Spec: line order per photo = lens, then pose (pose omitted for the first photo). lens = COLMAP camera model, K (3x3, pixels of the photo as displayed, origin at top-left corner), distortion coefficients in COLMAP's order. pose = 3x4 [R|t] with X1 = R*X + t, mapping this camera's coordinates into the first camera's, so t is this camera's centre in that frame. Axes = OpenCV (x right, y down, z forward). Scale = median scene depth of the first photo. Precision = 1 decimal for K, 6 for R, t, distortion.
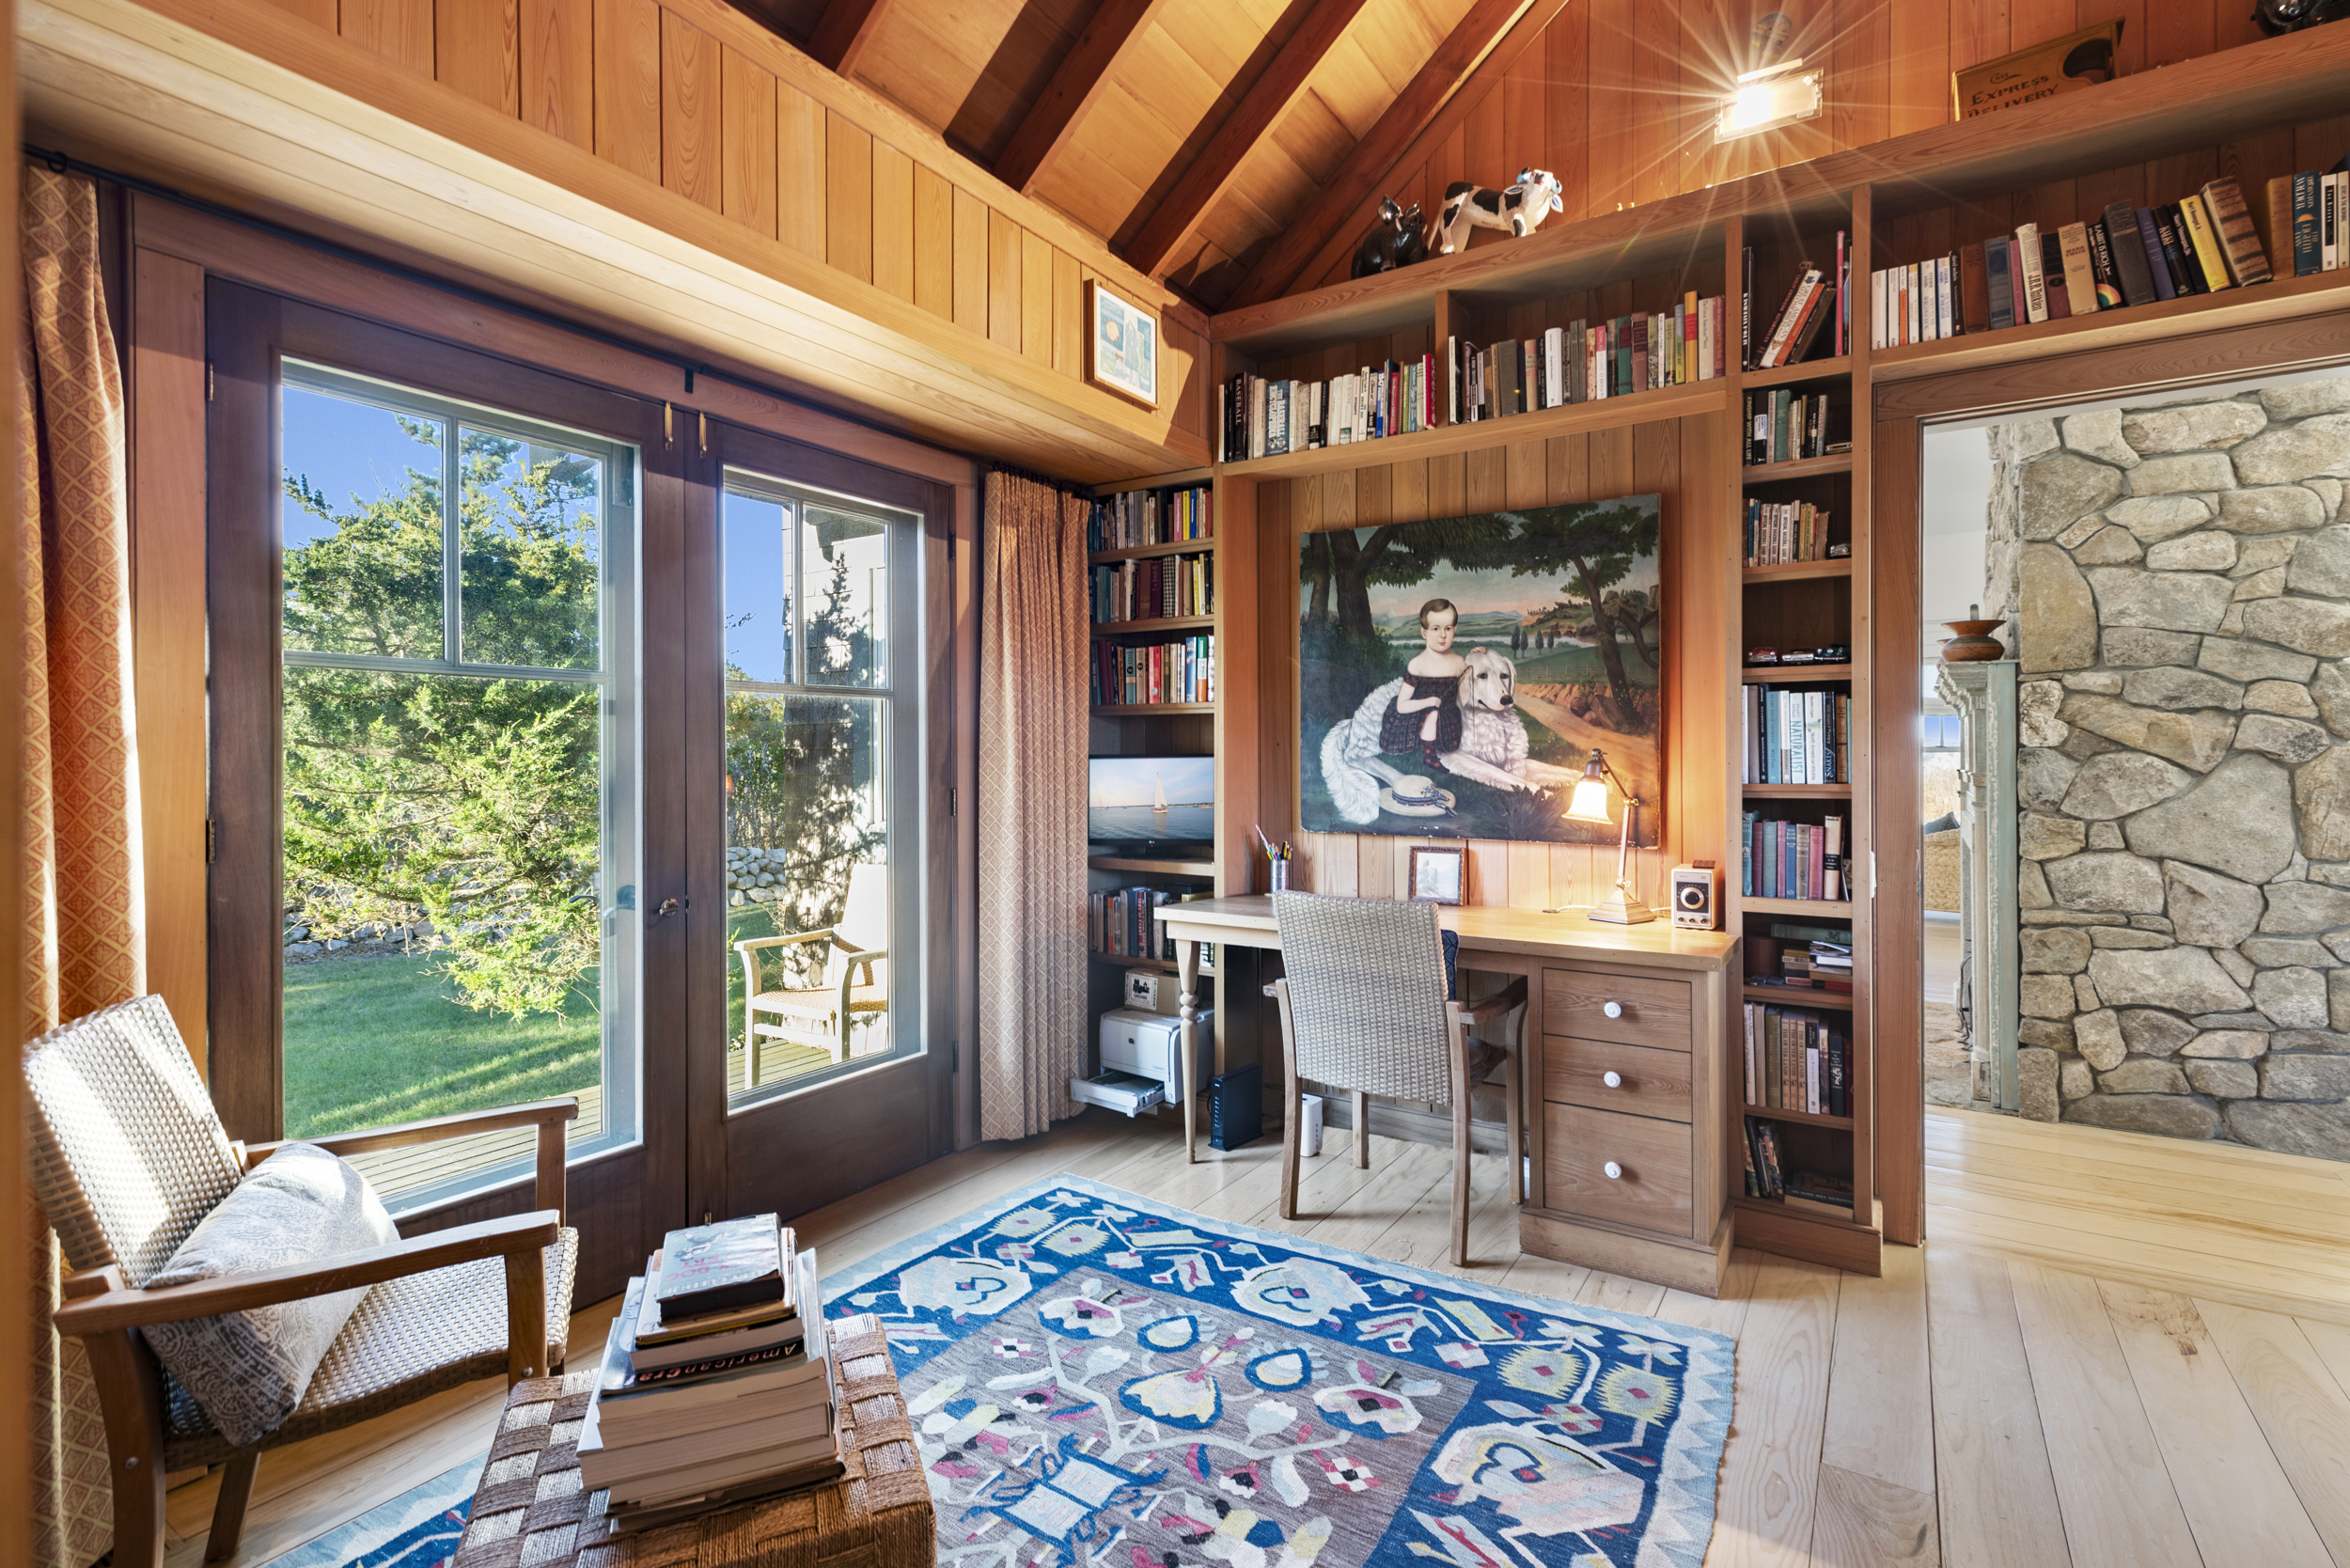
lens RADIAL K [[1089.5, 0, 1181.9], [0, 1089.5, 775.2], [0, 0, 1]] dist [0.006020, 0.001254]
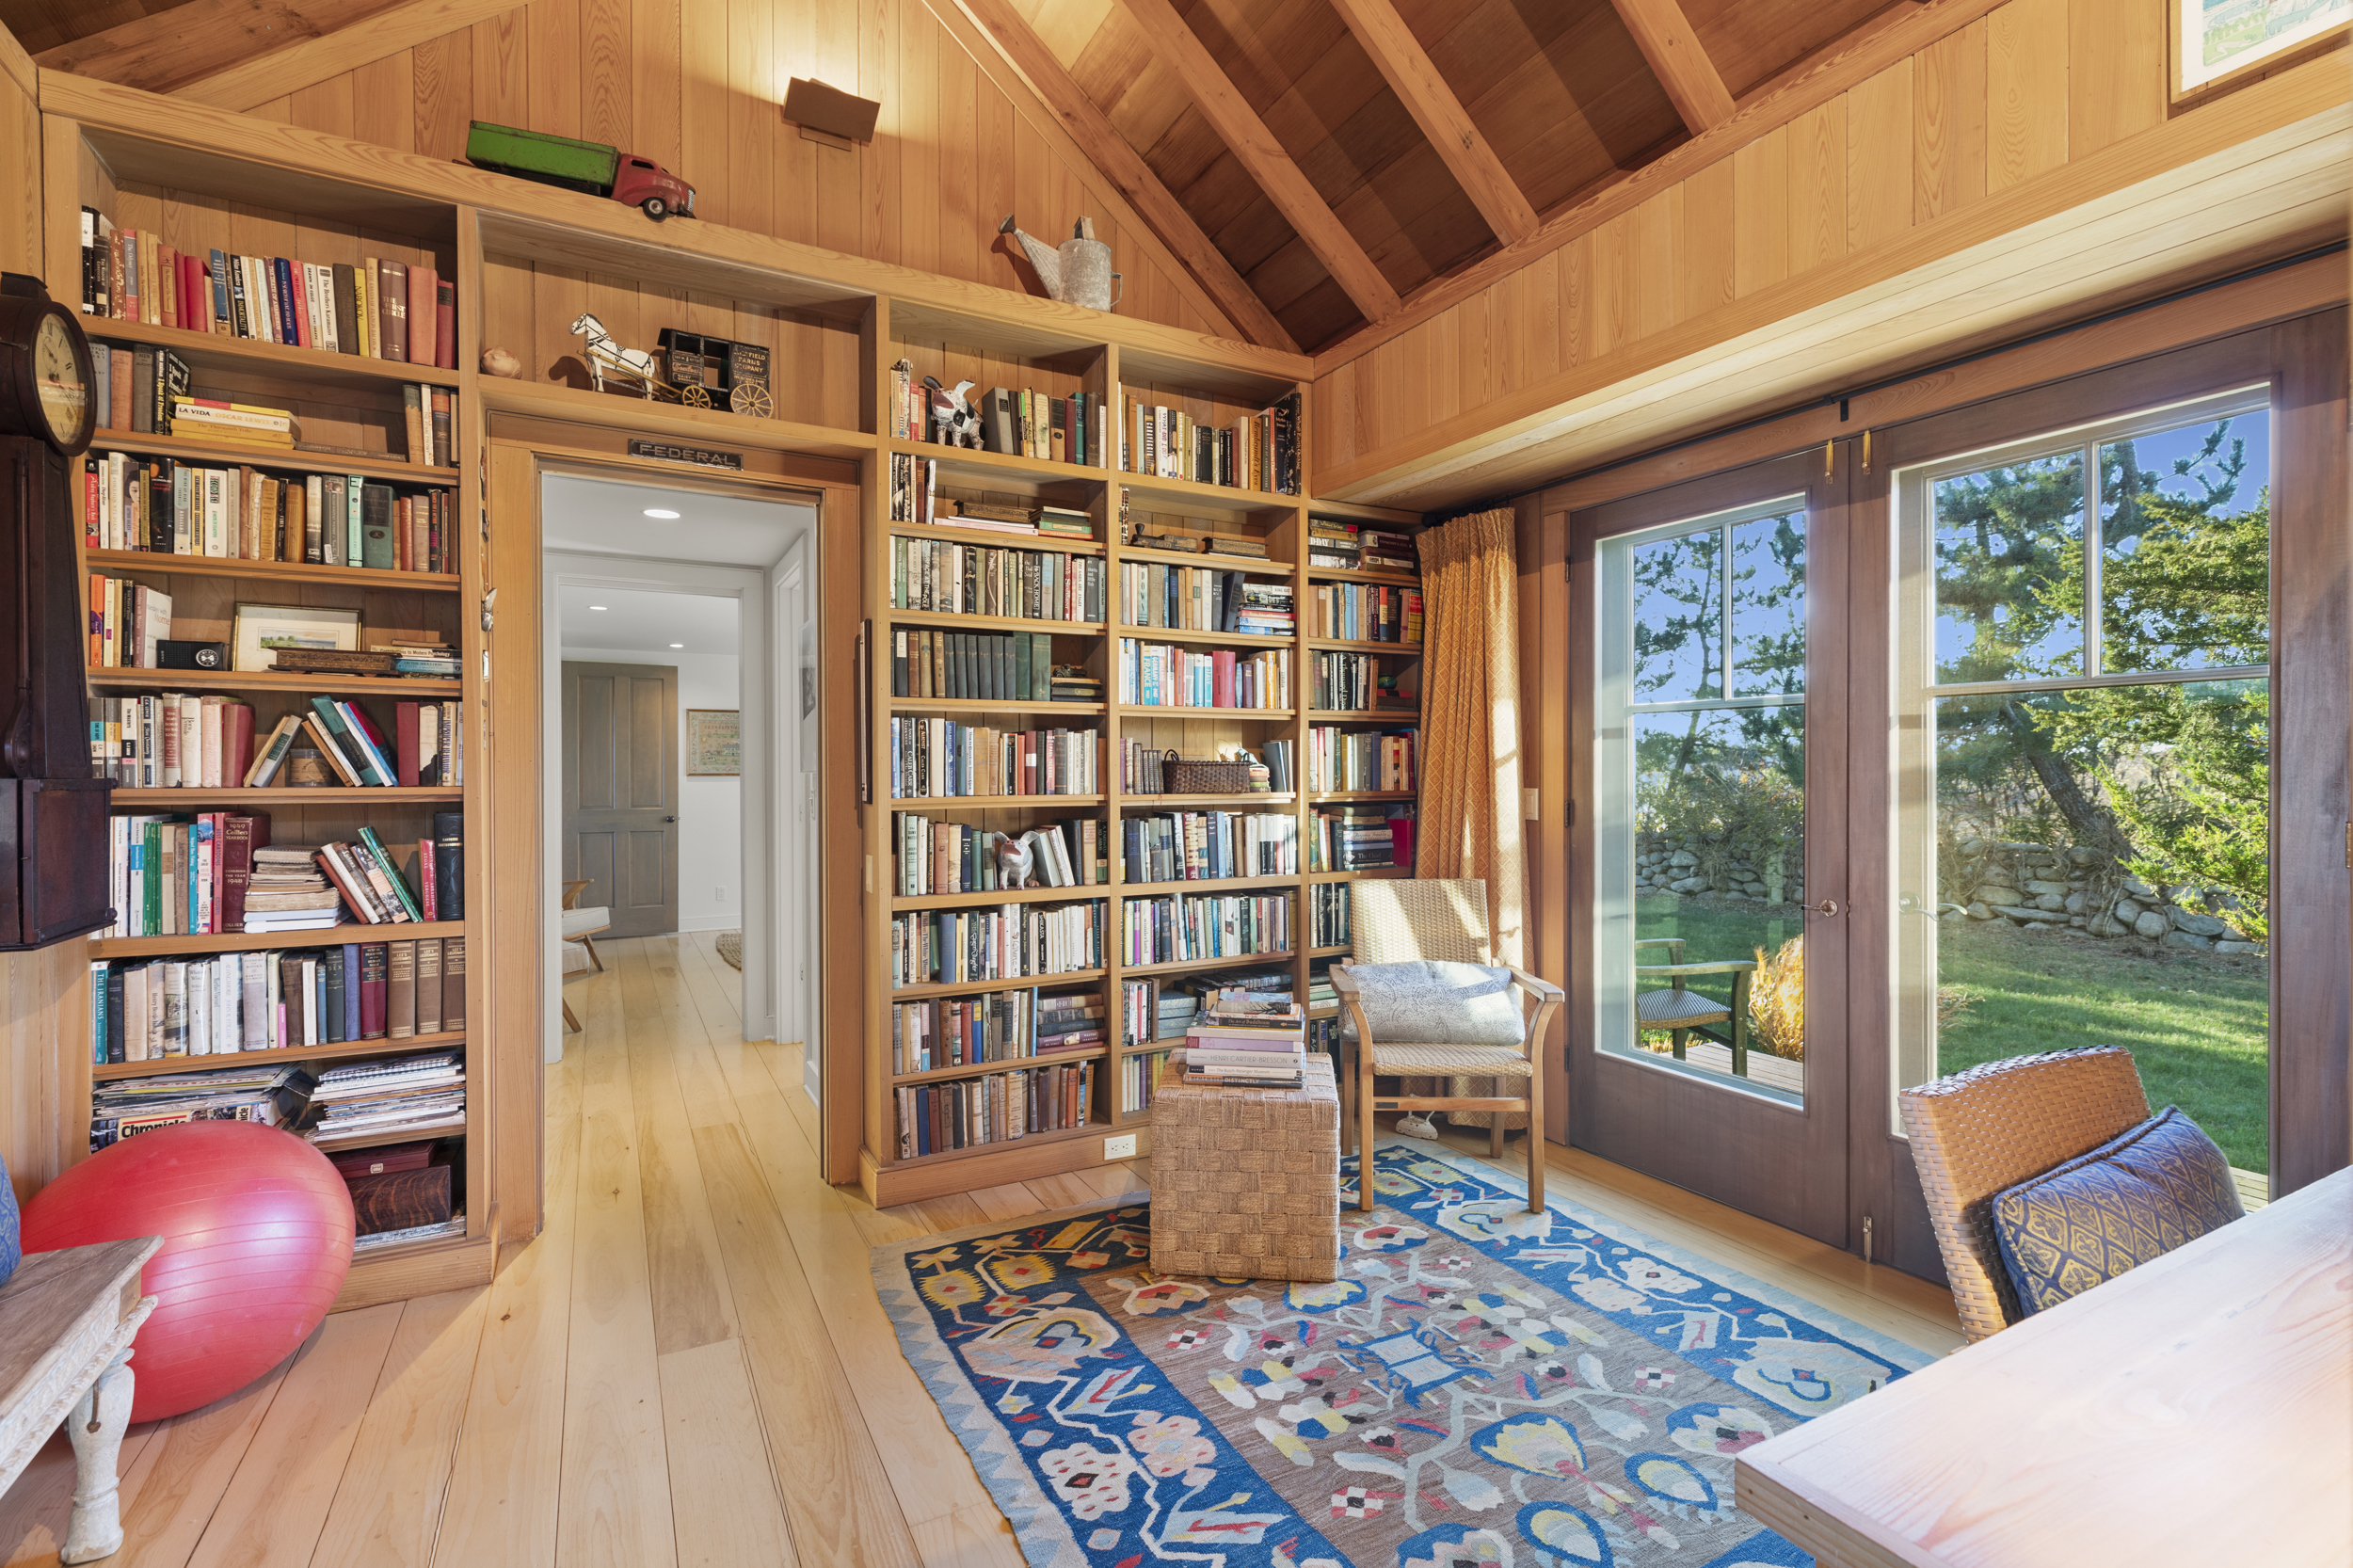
lens RADIAL K [[1090.9, 0, 1185.3], [0, 1090.9, 778.1], [0, 0, 1]] dist [0.006020, 0.001254]
pose [[-0.482549, 0.005914, -0.875849, 0.990370], [-0.005587, 0.999936, 0.009830, -0.014209], [0.875851, 0.009637, -0.482485, 1.222045]]
